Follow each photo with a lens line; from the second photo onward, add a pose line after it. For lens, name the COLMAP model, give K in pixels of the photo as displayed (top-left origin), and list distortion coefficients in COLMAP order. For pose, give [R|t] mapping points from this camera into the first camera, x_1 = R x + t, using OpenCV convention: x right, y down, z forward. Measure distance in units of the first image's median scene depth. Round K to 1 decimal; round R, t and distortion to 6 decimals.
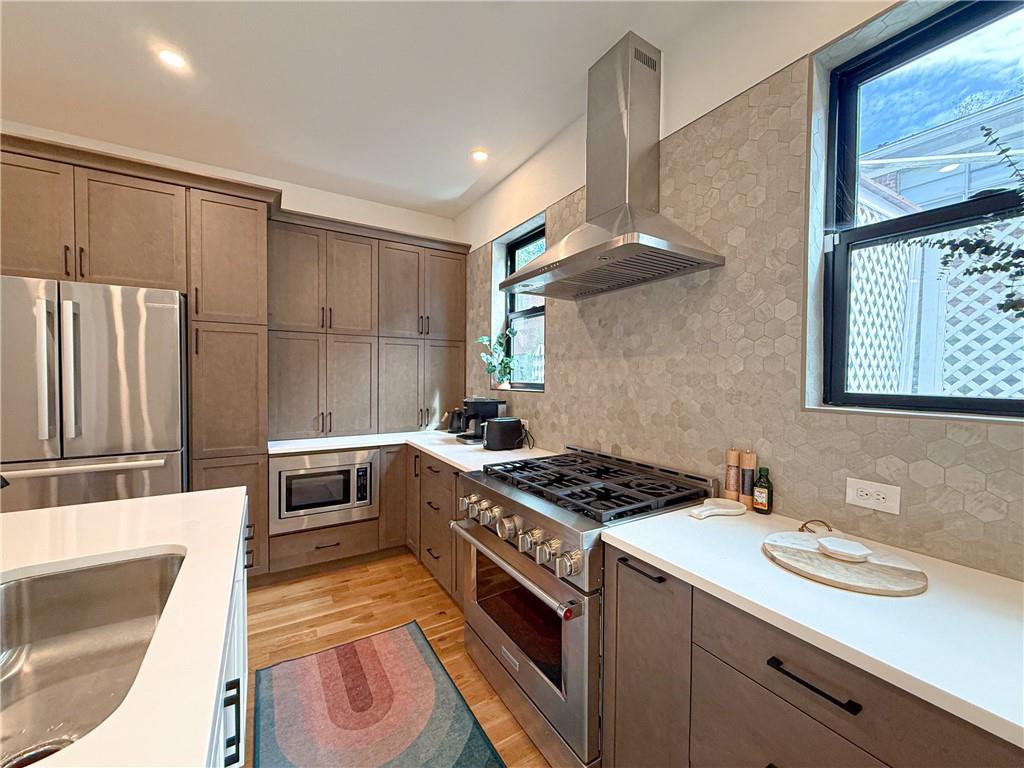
lens RADIAL K [[406.9, 0, 508.5], [0, 406.9, 384.8], [0, 0, 1]] dist [-0.000275, 0.000389]
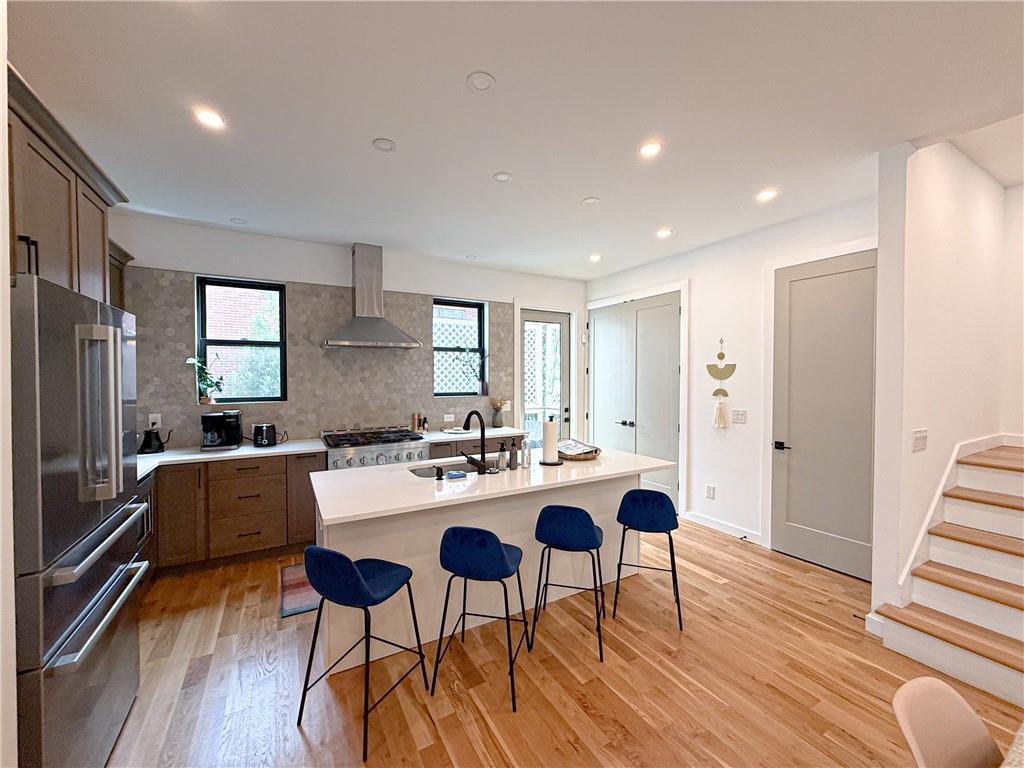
lens RADIAL K [[406.9, 0, 508.1], [0, 406.9, 384.8], [0, 0, 1]] dist [-0.000275, 0.000389]
pose [[0.034223, -0.028461, 0.999009, -1.673351], [0.026325, 0.999273, 0.027567, -0.079540], [-0.999067, 0.025356, 0.034948, 0.153981]]
